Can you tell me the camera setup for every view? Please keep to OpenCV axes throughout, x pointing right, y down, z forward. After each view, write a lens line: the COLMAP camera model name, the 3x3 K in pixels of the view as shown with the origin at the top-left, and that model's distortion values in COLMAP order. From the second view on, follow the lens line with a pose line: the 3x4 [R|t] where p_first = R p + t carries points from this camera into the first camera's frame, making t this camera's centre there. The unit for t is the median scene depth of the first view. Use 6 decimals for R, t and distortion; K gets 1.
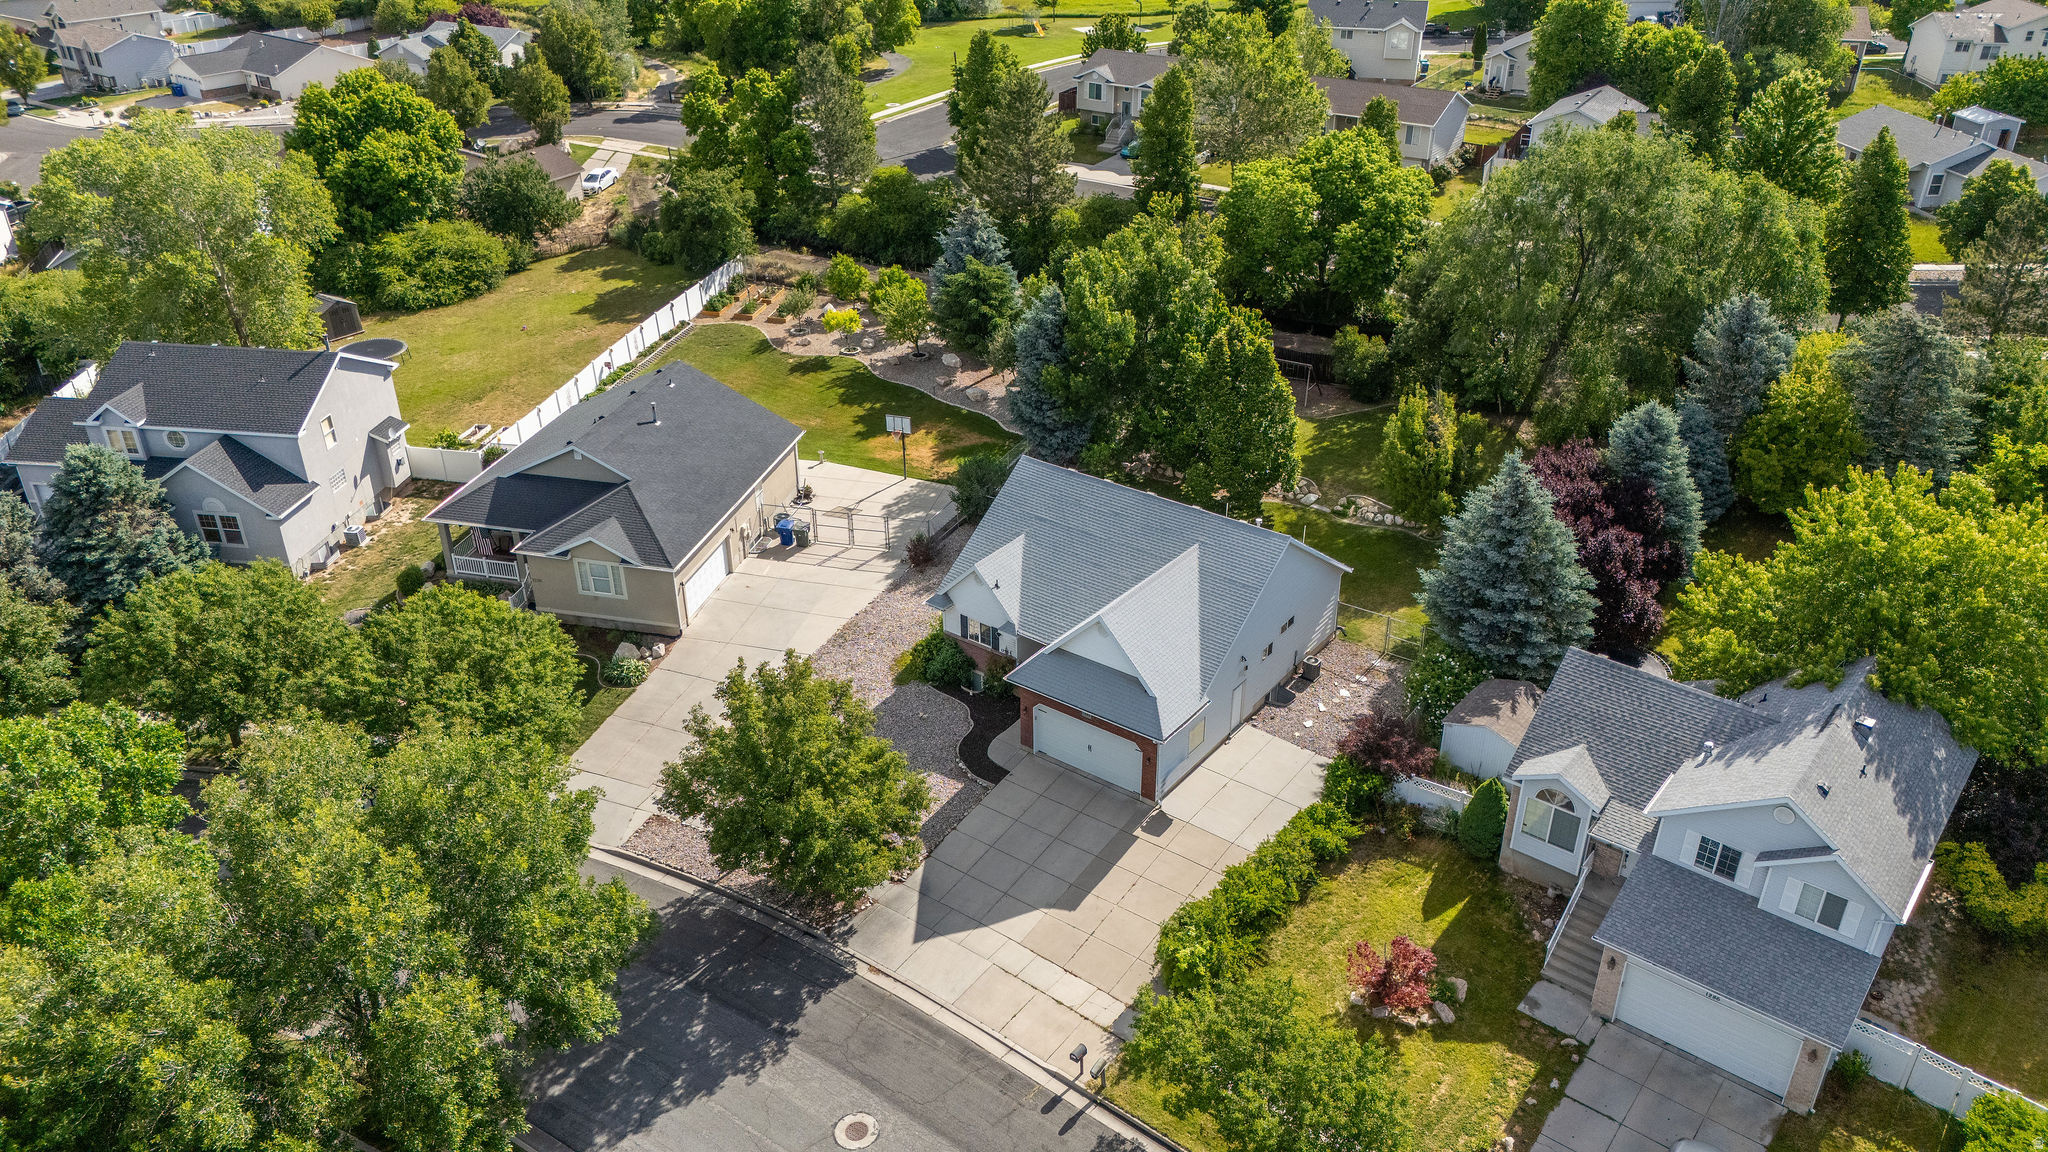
lens RADIAL K [[1509.1, 0, 1024.0], [0, 1509.1, 576.0], [0, 0, 1]] dist [0.076567, -0.070113]
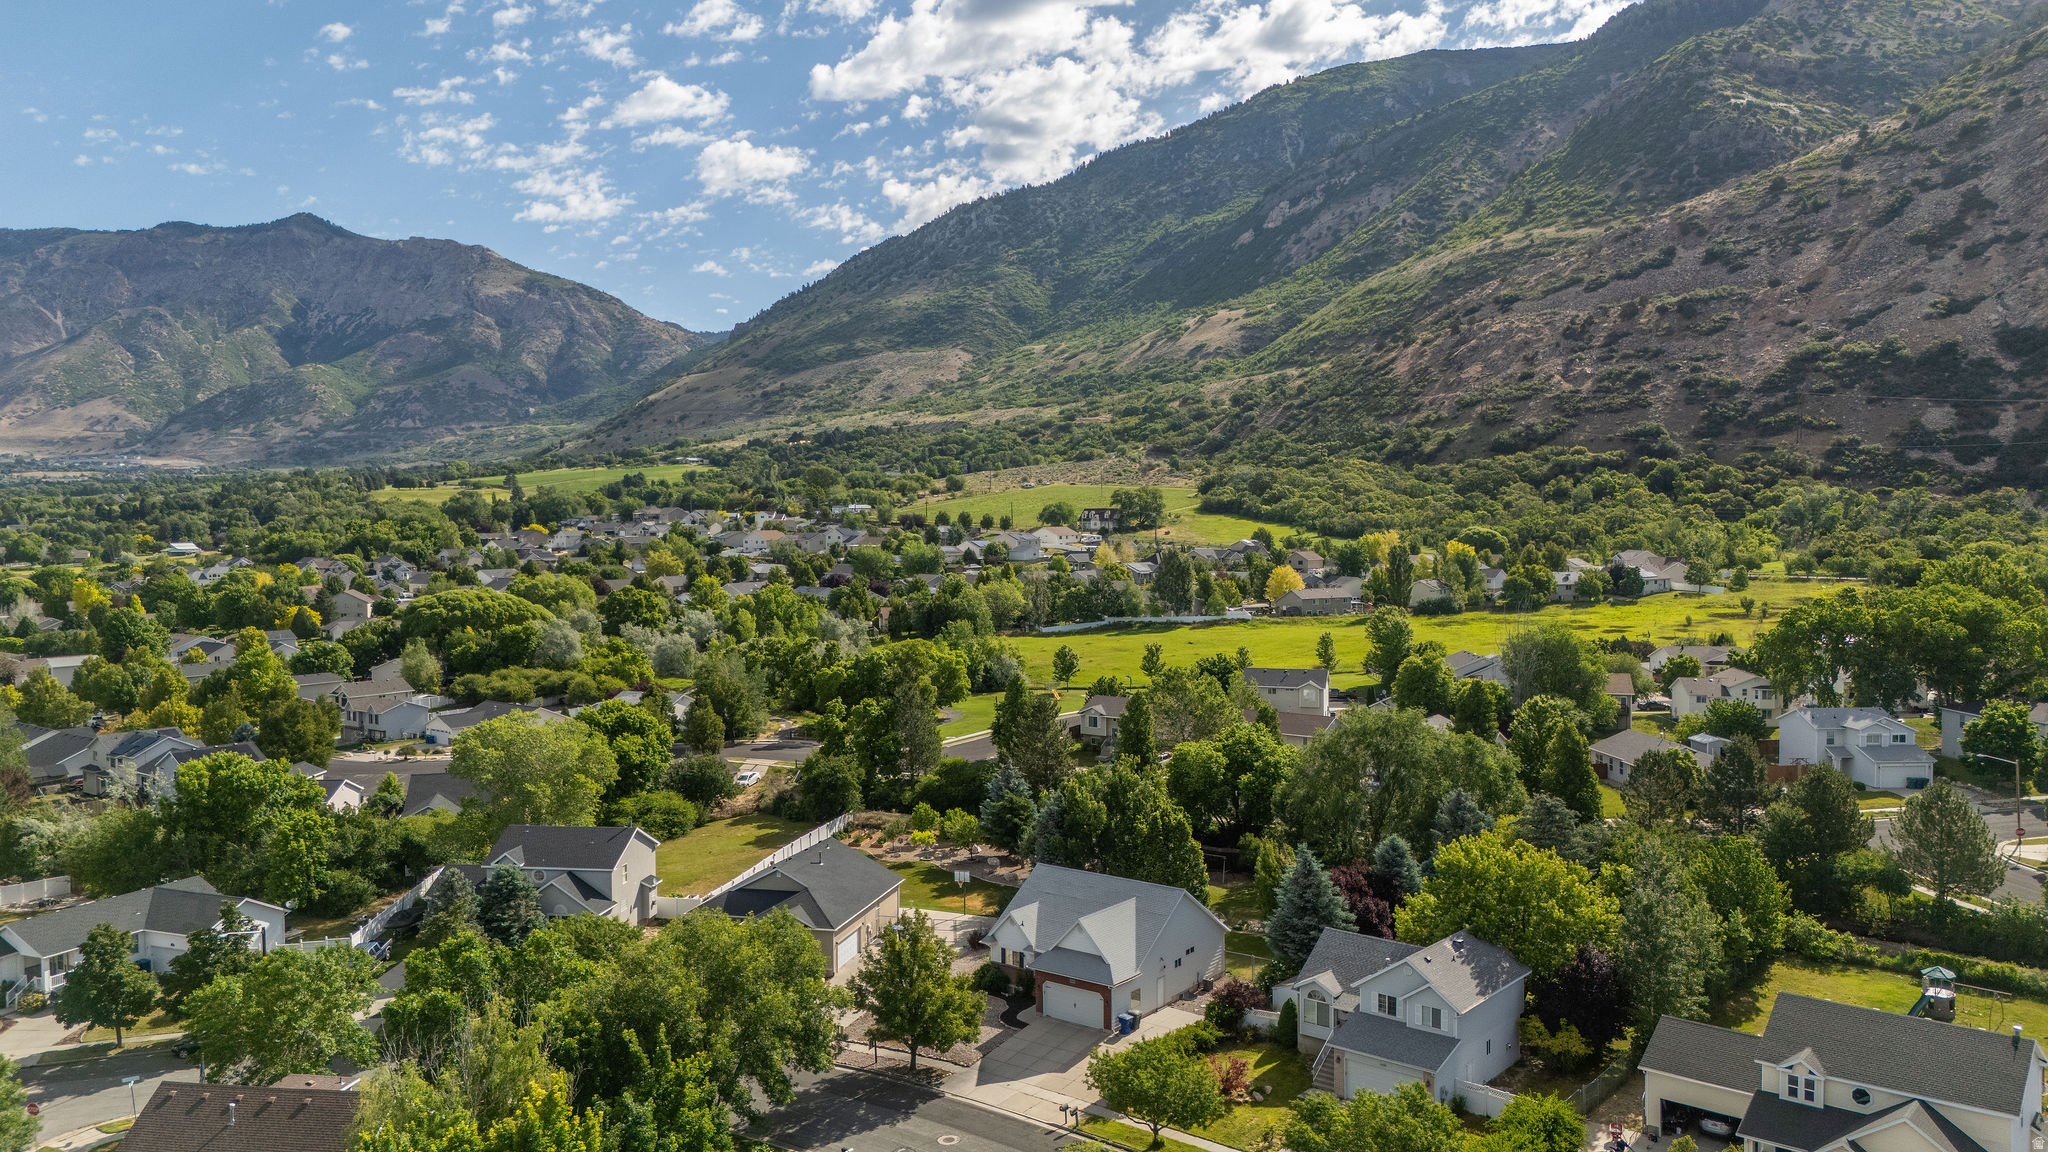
lens RADIAL K [[1509.1, 0, 1024.0], [0, 1509.1, 576.0], [0, 0, 1]] dist [0.076567, -0.070113]
pose [[0.999835, -0.002662, -0.017958, 0.010951], [-0.005561, 0.896729, -0.442545, 0.286272], [0.017282, 0.442572, 0.896567, -0.518265]]
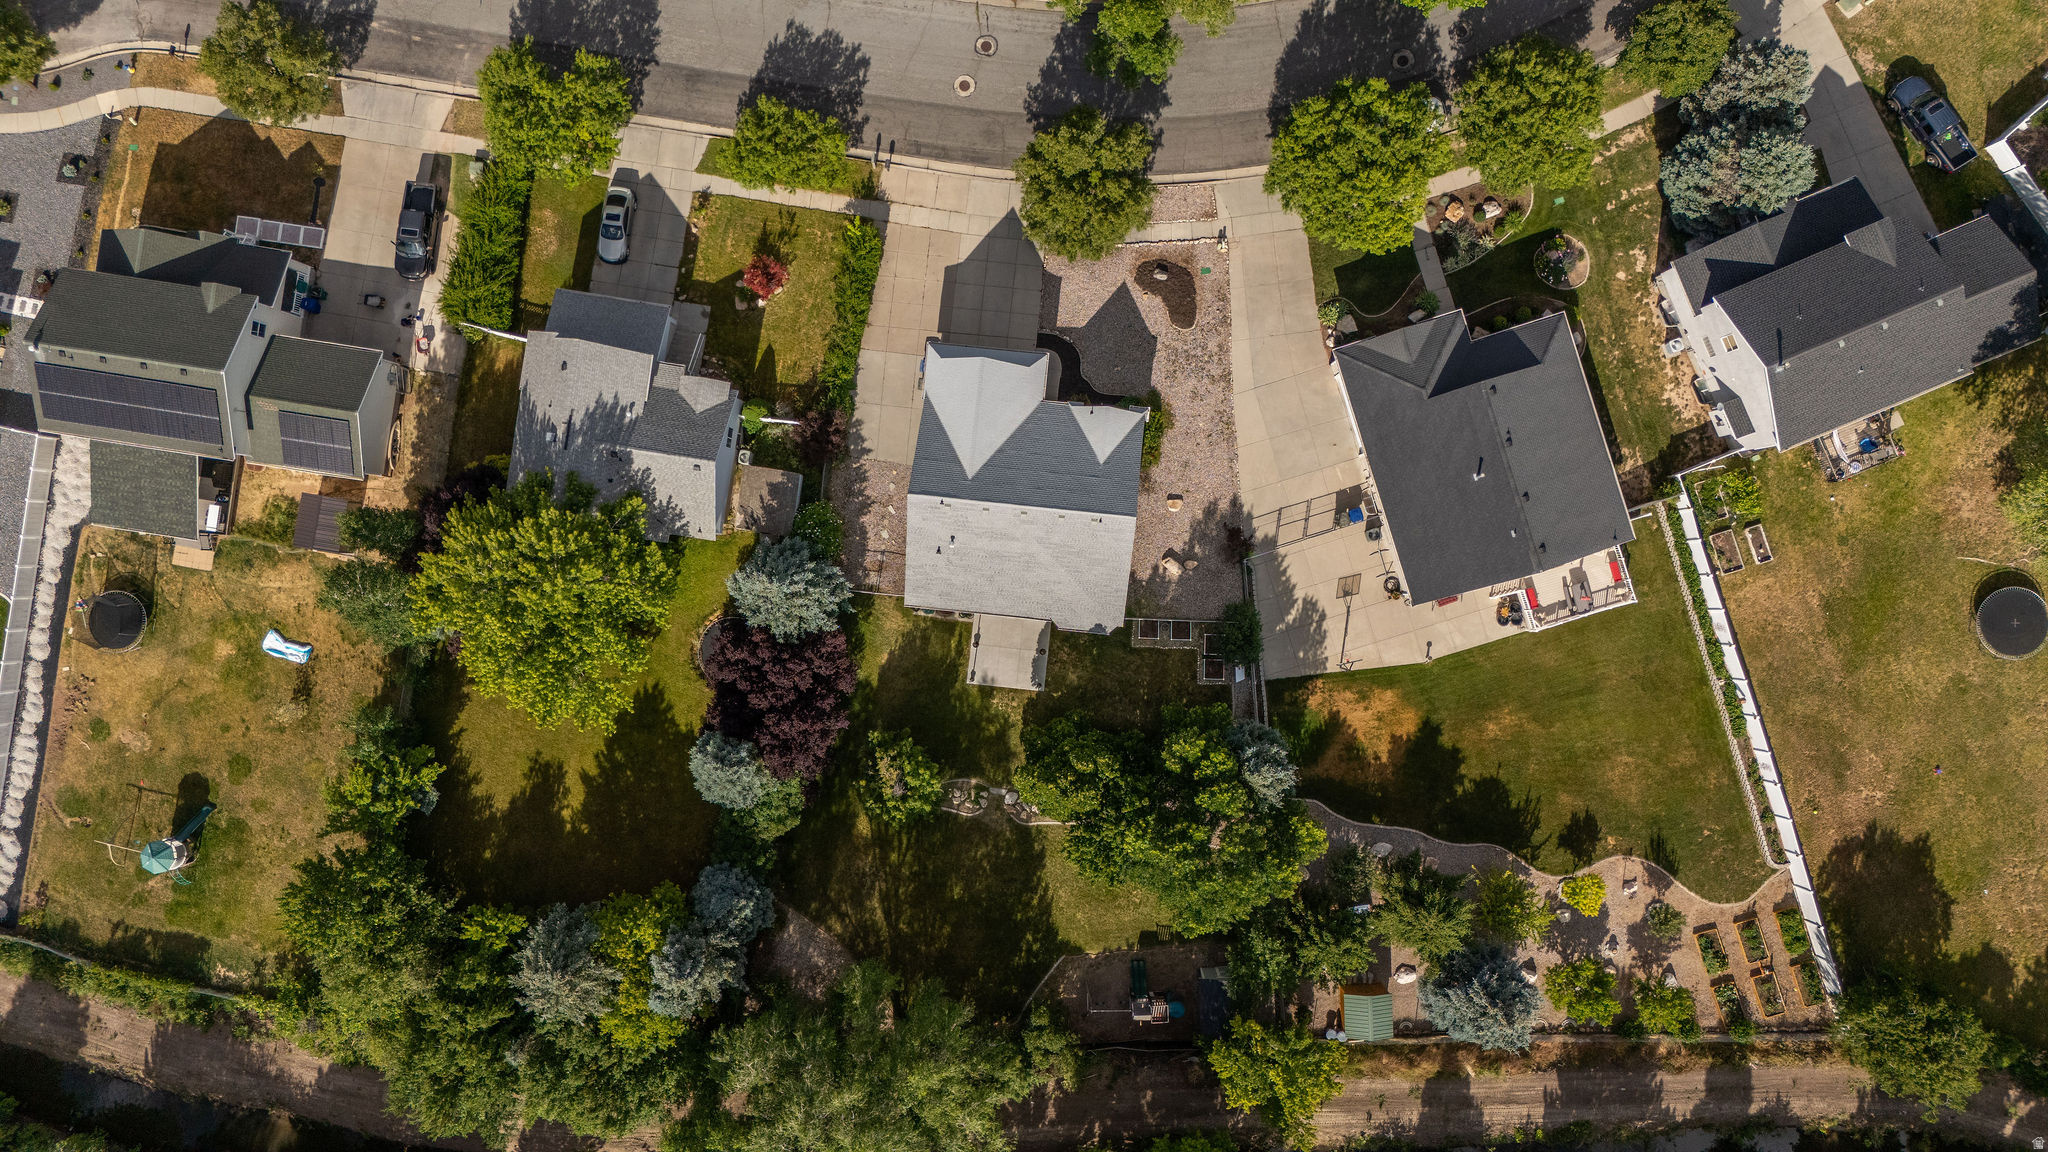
lens RADIAL K [[1509.1, 0, 1024.0], [0, 1509.1, 576.0], [0, 0, 1]] dist [0.076567, -0.070113]
pose [[-0.859500, 0.509985, 0.034277, 0.045342], [-0.216456, -0.423913, 0.879457, -0.877791], [0.463040, 0.748474, 0.474742, 0.273835]]
